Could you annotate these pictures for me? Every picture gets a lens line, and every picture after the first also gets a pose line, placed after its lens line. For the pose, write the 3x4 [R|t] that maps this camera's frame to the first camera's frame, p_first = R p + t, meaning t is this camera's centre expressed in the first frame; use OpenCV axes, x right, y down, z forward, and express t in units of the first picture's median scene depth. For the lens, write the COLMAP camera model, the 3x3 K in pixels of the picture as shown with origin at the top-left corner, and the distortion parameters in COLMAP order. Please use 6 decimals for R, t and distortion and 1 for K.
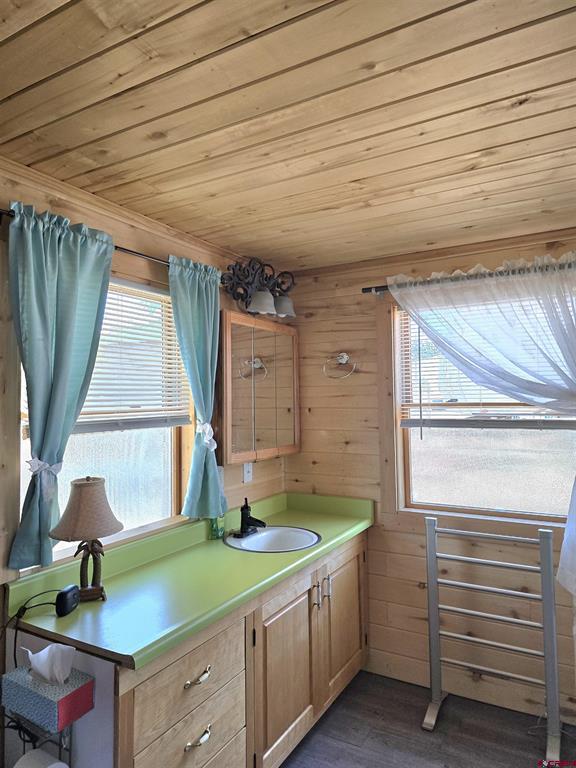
lens RADIAL K [[511.7, 0, 294.1], [0, 511.7, 374.8], [0, 0, 1]] dist [0.049944, -0.043978]
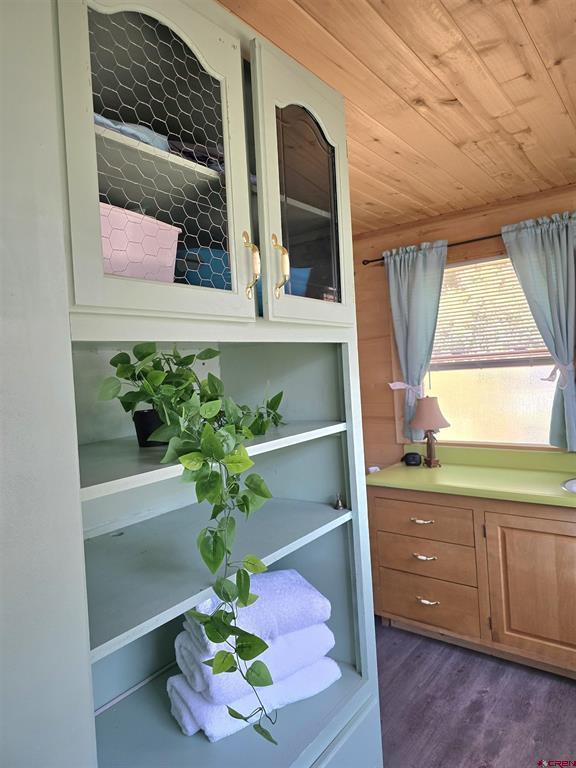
lens RADIAL K [[511.7, 0, 276.4], [0, 511.7, 374.3], [0, 0, 1]] dist [0.049944, -0.043978]
pose [[-0.156991, 0.036422, -0.986928, 1.108436], [0.115932, 0.993090, 0.018208, 0.031407], [0.980772, -0.111558, -0.160128, 0.649745]]
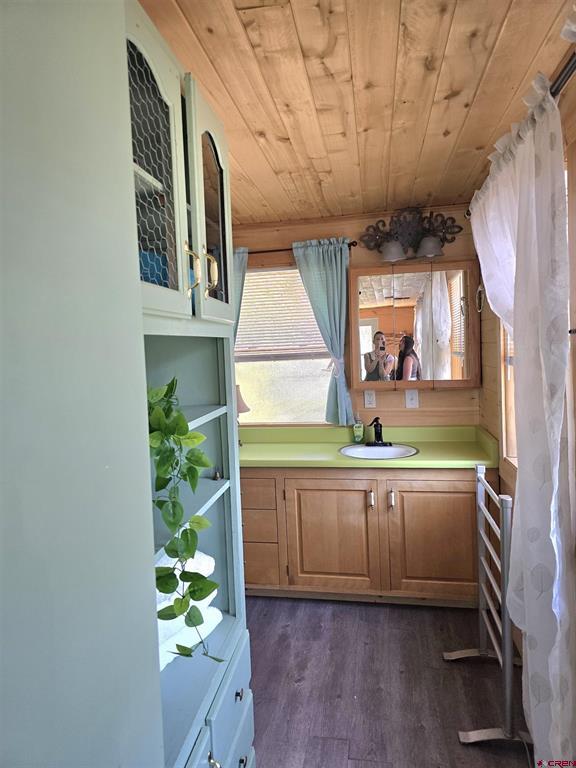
lens RADIAL K [[511.7, 0, 272.6], [0, 511.7, 377.5], [0, 0, 1]] dist [0.049944, -0.043978]
pose [[0.308628, 0.058253, -0.949397, 1.194544], [0.091006, 0.991736, 0.090434, 0.010752], [0.946819, -0.114312, 0.300776, 0.472953]]
